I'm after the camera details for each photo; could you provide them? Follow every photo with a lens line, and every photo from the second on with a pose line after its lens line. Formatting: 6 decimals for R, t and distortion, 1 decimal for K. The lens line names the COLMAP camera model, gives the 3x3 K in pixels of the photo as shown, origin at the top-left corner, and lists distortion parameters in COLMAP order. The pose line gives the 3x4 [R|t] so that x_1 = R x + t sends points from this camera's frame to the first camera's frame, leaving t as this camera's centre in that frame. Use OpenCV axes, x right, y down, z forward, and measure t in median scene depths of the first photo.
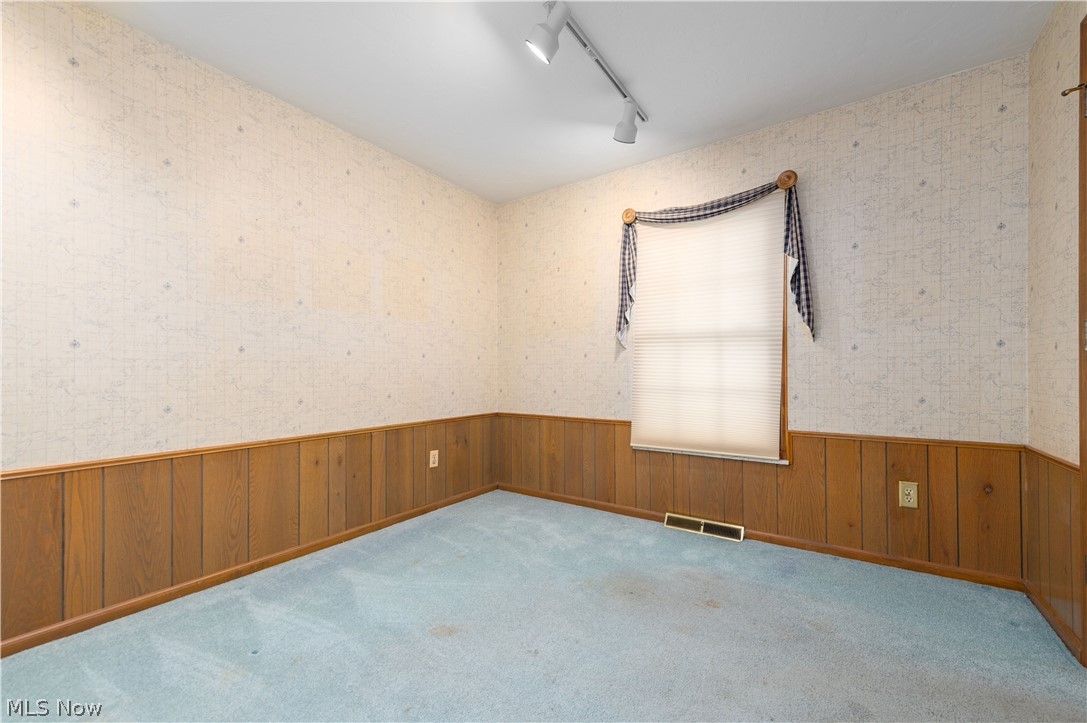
lens RADIAL K [[429.8, 0, 572.9], [0, 429.8, 373.1], [0, 0, 1]] dist [0.017835, -0.000551]
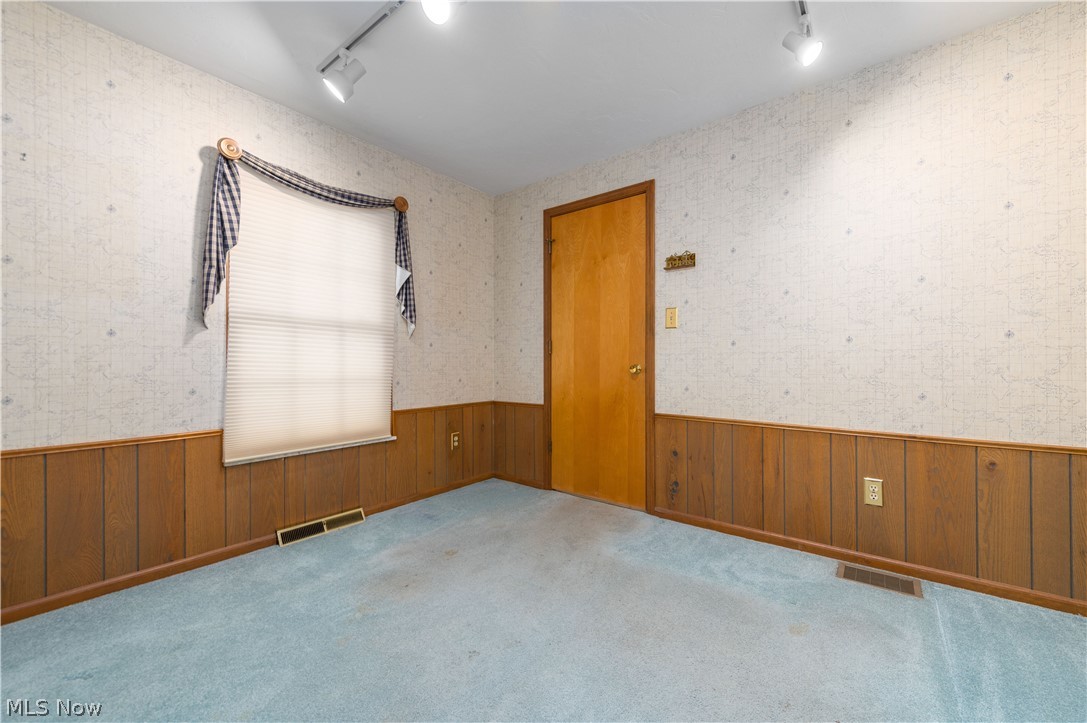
lens RADIAL K [[429.8, 0, 544.8], [0, 429.8, 361.1], [0, 0, 1]] dist [0.017835, -0.000551]
pose [[0.103052, 0.004785, 0.994664, -0.625808], [-0.001029, 0.999988, -0.004704, -0.000585], [-0.994675, -0.000538, 0.103056, 0.444525]]
